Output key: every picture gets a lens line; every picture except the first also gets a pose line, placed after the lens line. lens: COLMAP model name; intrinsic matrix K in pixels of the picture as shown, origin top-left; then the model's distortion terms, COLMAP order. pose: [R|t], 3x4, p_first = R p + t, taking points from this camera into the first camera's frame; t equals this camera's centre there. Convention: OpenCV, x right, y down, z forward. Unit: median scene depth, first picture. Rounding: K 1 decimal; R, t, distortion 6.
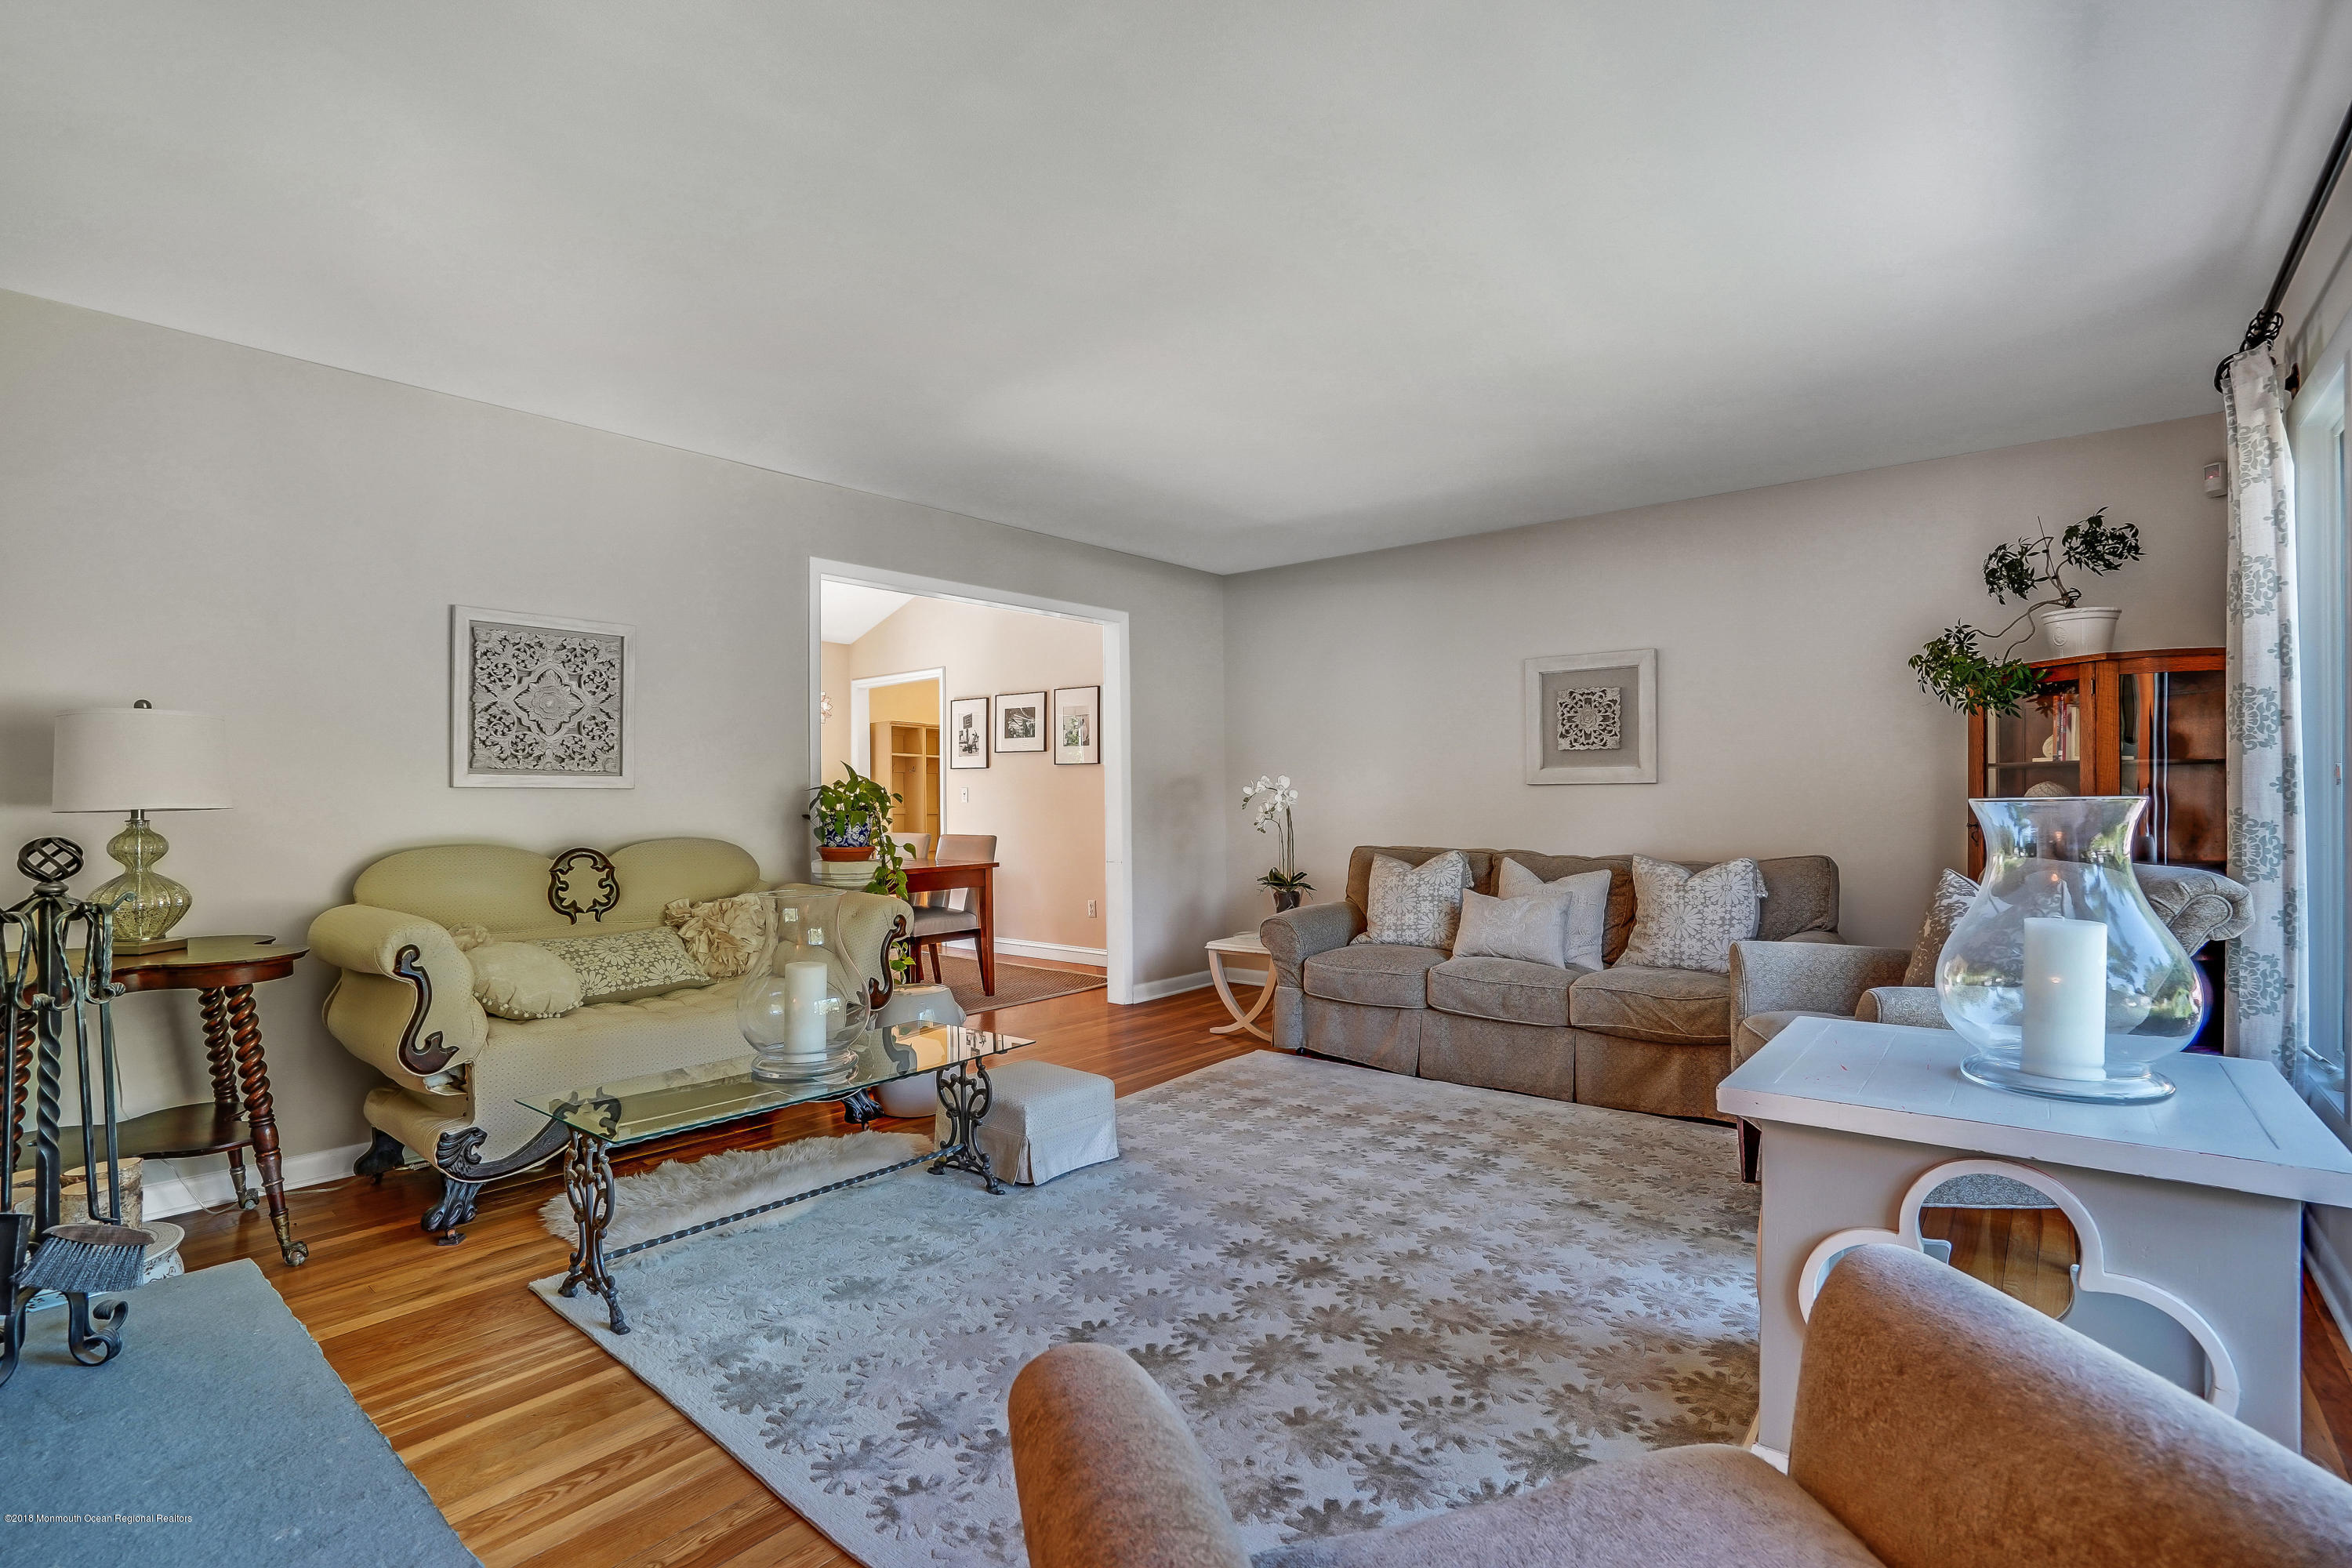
lens RADIAL K [[1087.2, 0, 1178.9], [0, 1087.2, 796.7], [0, 0, 1]] dist [-0.023973, 0.003347]
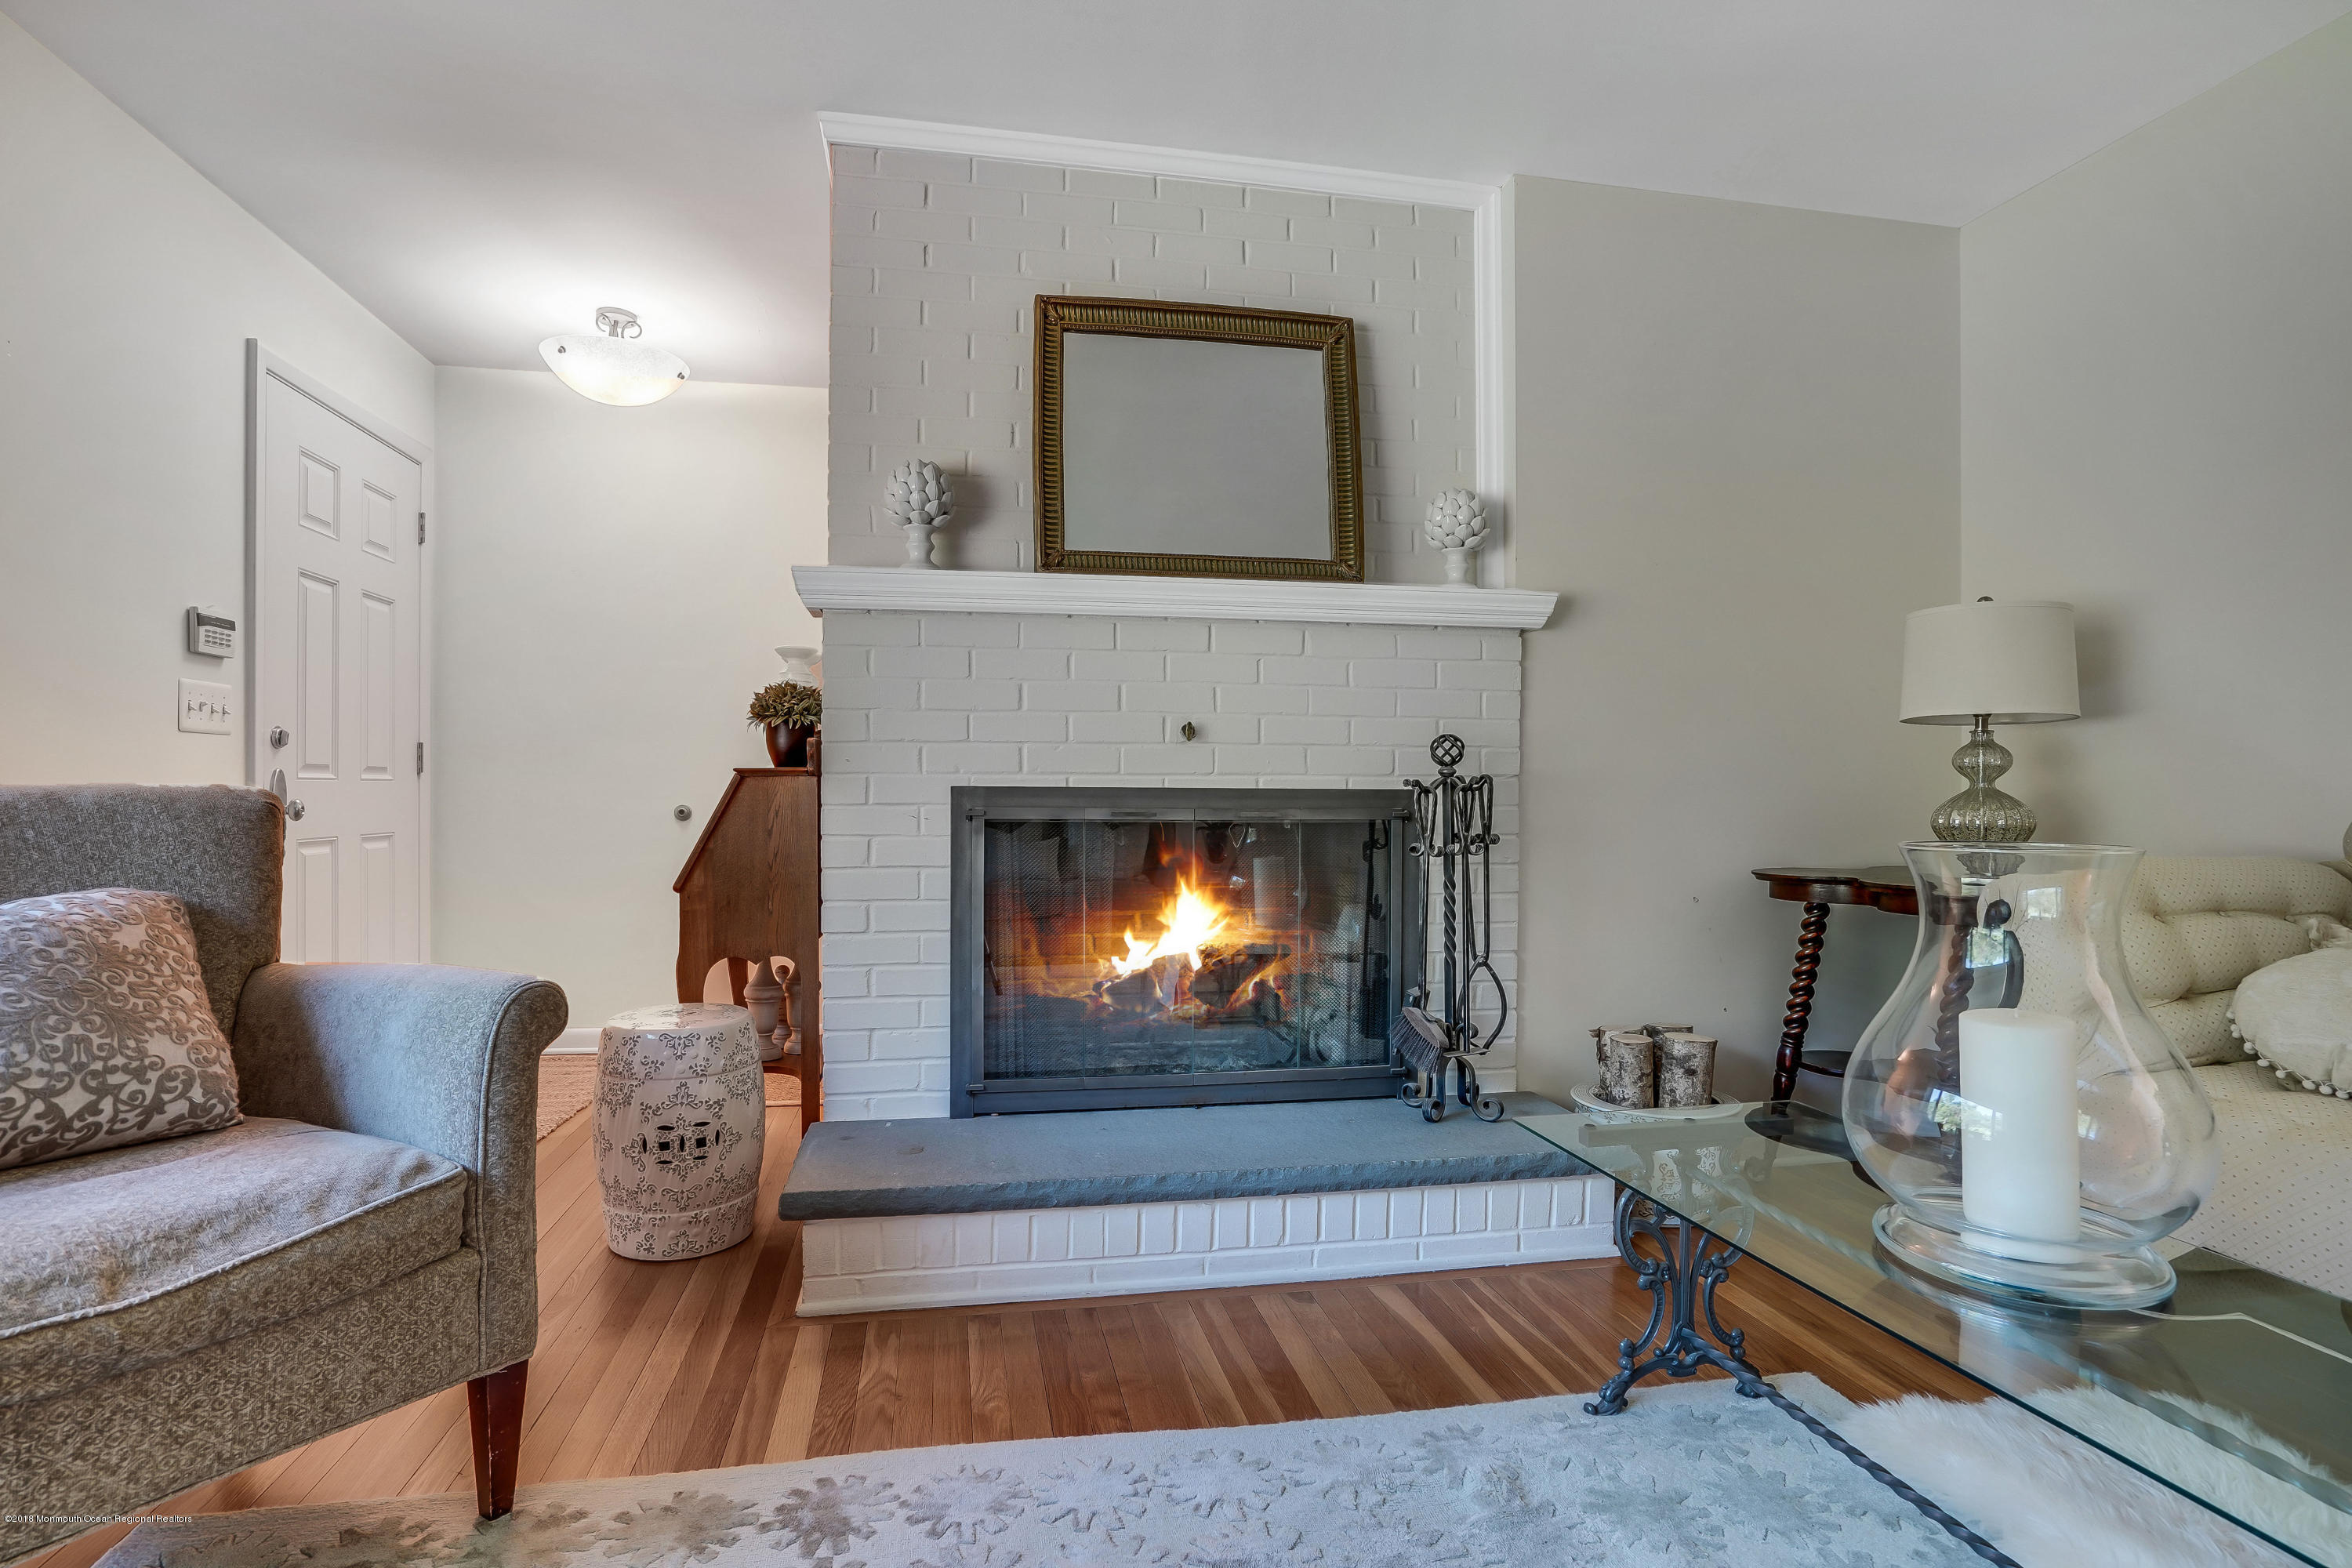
lens RADIAL K [[1178.8, 0, 1169.0], [0, 1178.8, 787.1], [0, 0, 1]] dist [-0.021439, 0.001155]
pose [[-0.650777, 0.000988, -0.759269, 0.354076], [0.004210, 0.999988, -0.002307, 0.106137], [0.759258, -0.004698, -0.650773, 1.713958]]
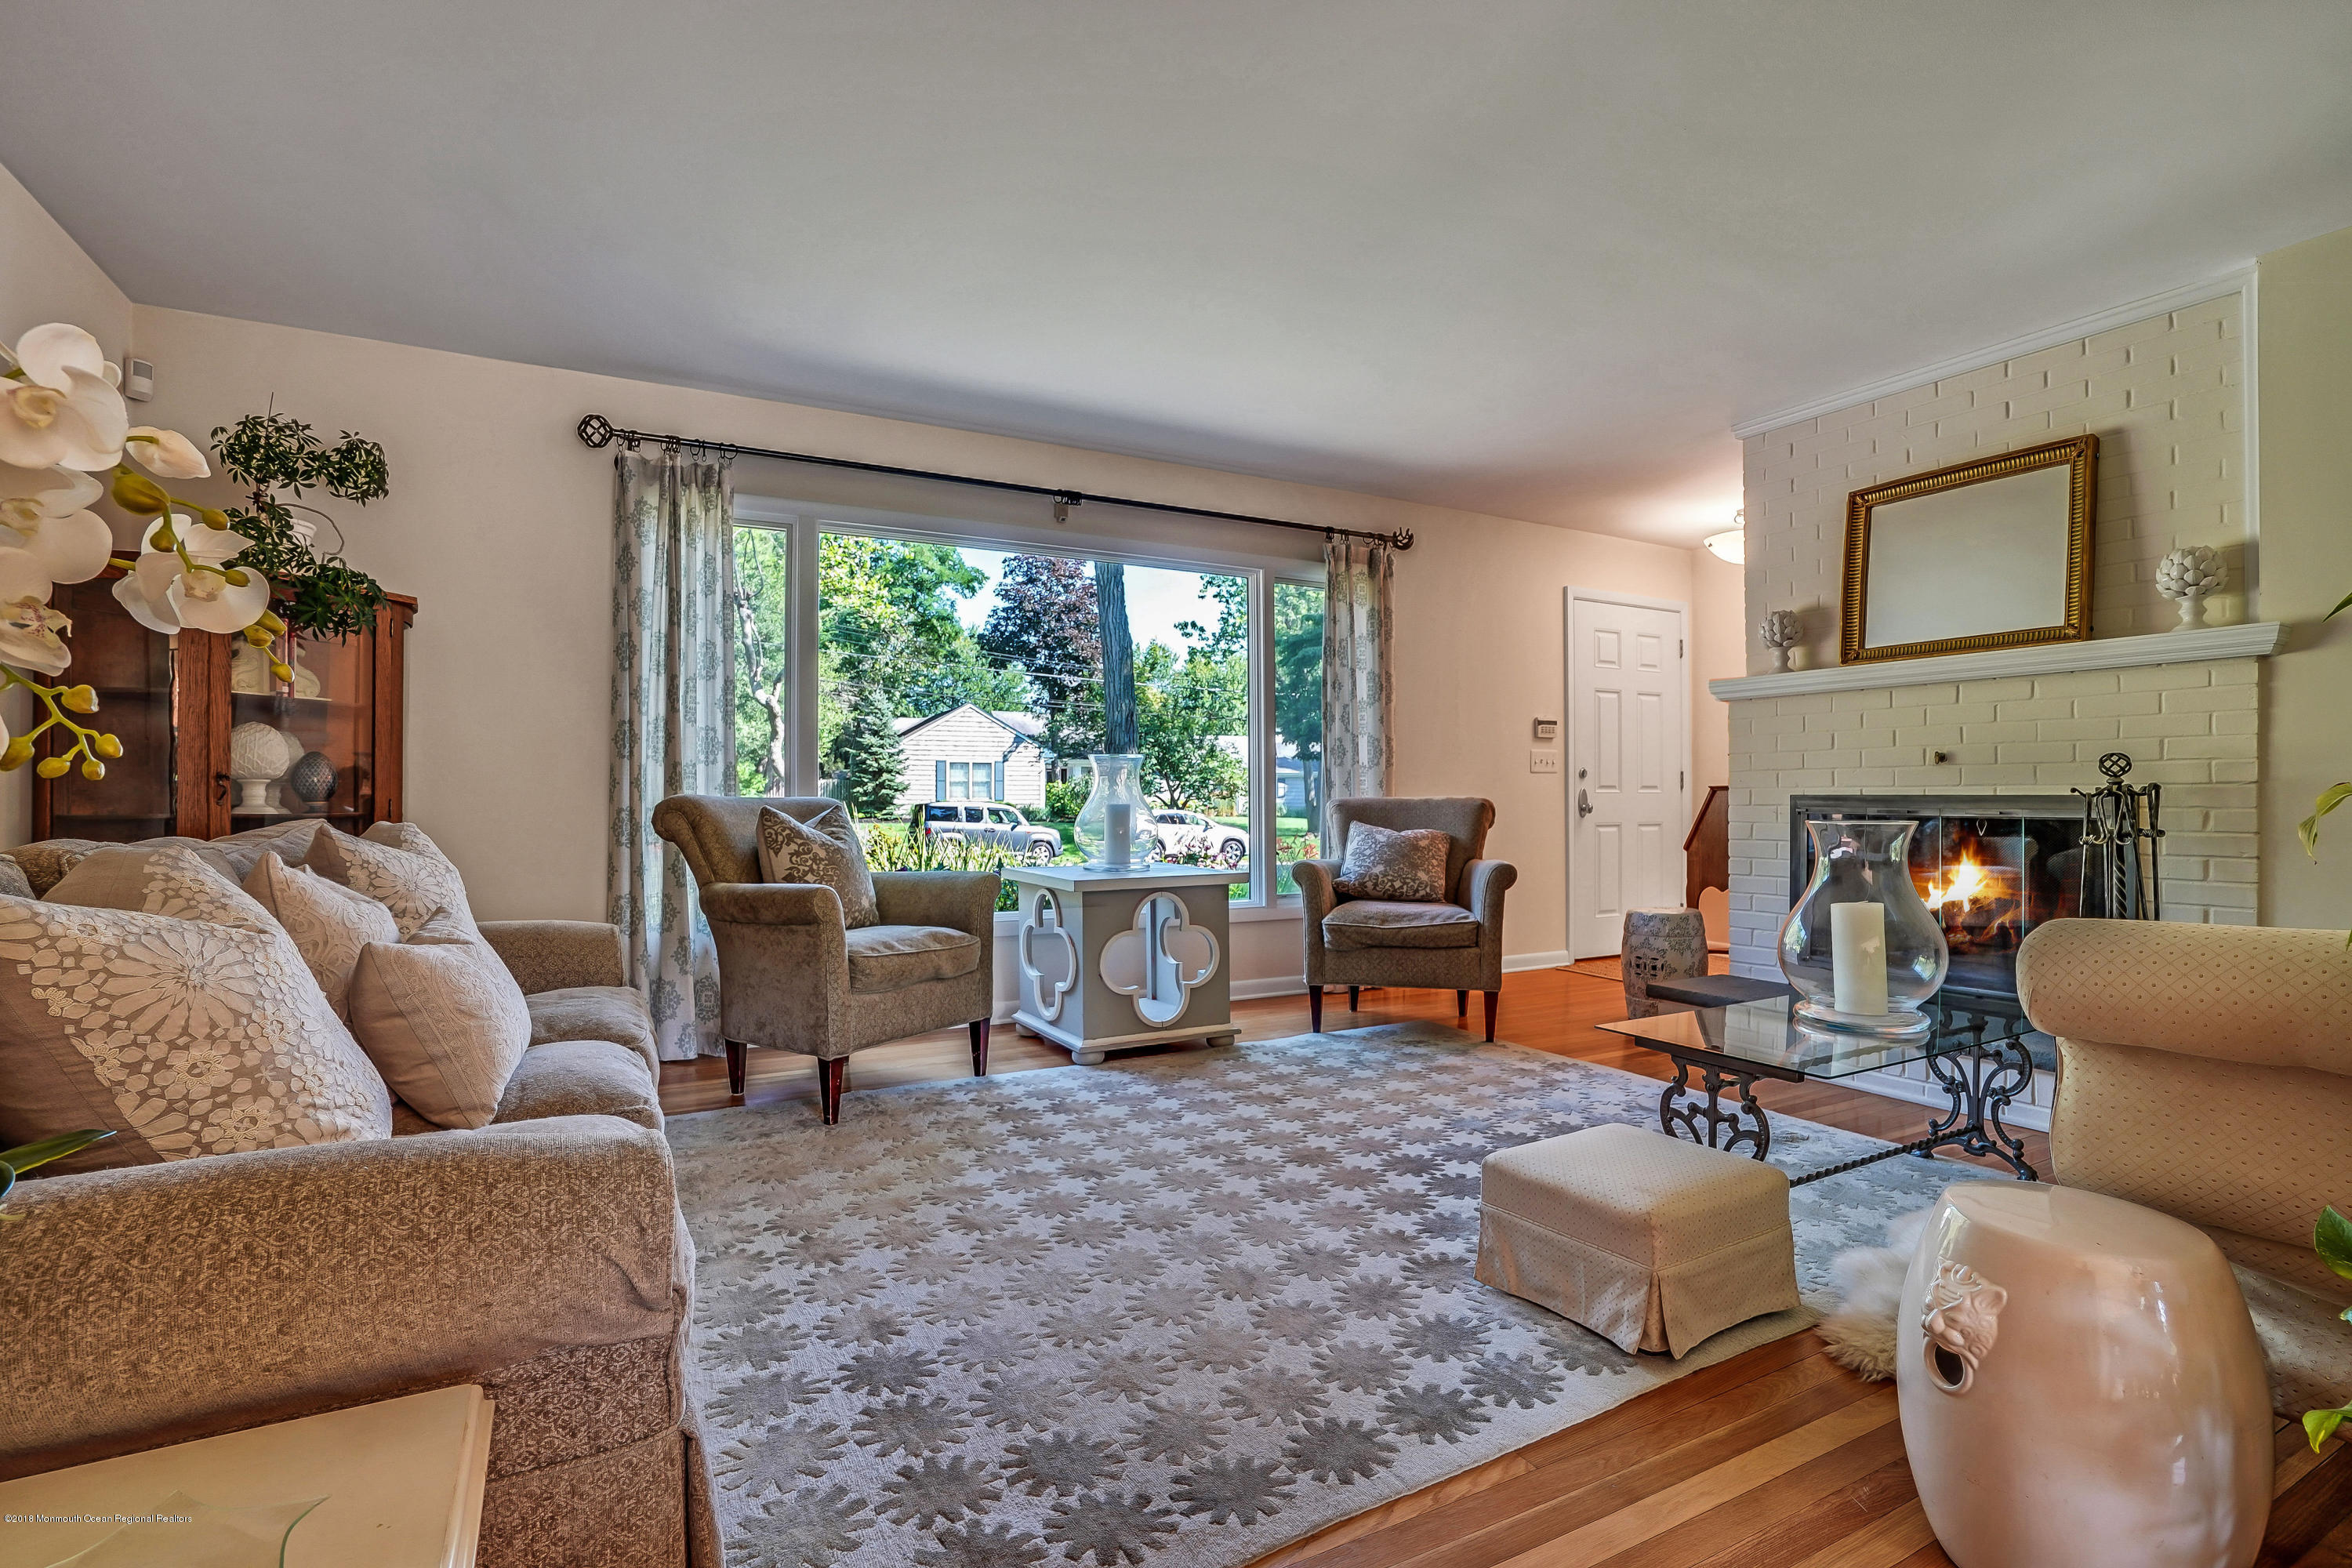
lens RADIAL K [[1087.2, 0, 1175.5], [0, 1087.2, 791.8], [0, 0, 1]] dist [-0.023973, 0.003347]
pose [[-0.926658, 0.008537, 0.375808, -0.235157], [0.003978, 0.999909, -0.012906, 0.118825], [-0.375884, -0.010465, -0.926608, 3.257570]]
